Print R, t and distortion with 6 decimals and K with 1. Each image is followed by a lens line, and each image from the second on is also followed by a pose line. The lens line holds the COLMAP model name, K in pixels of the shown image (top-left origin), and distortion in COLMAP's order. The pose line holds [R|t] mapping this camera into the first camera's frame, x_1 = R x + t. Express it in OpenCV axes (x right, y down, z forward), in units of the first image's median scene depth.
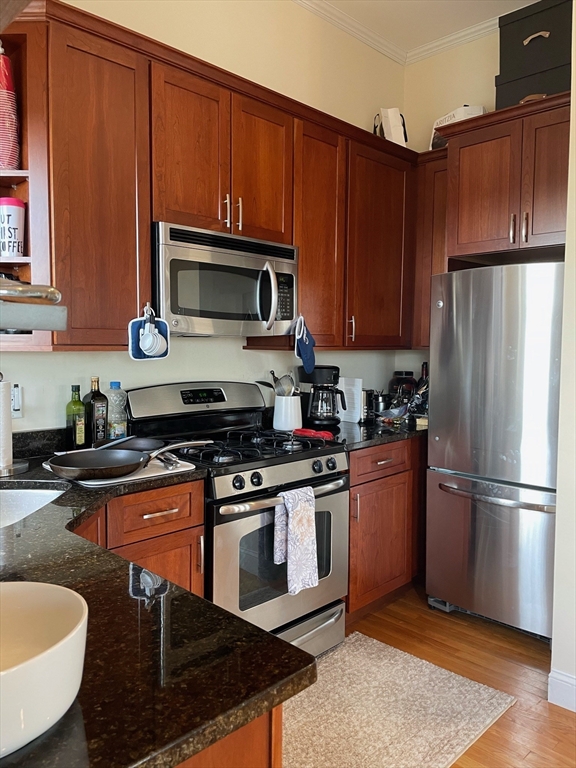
lens RADIAL K [[586.0, 0, 289.0], [0, 586.0, 380.5], [0, 0, 1]] dist [0.092439, -0.120210]
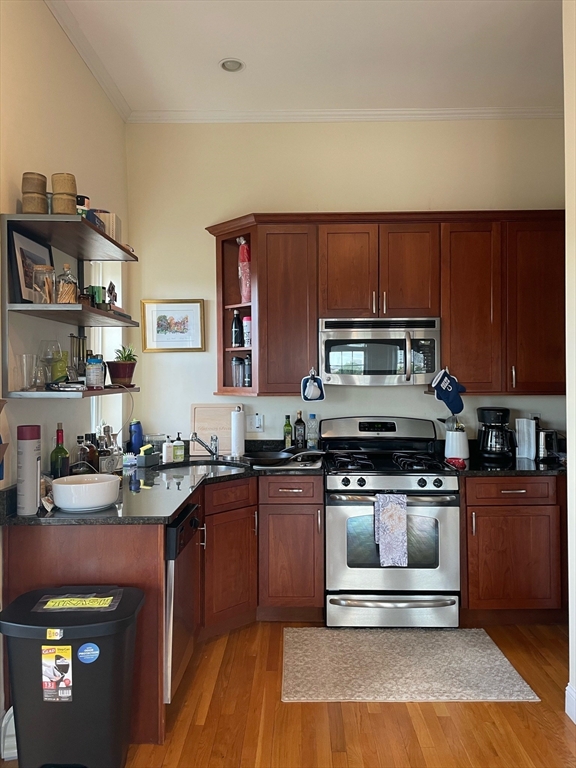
lens RADIAL K [[586.0, 0, 290.2], [0, 586.0, 382.0], [0, 0, 1]] dist [0.092439, -0.120210]
pose [[0.697953, -0.002538, -0.716139, 0.835010], [-0.035801, 0.998620, -0.038431, -0.022735], [0.715248, 0.052462, 0.696898, -0.181851]]
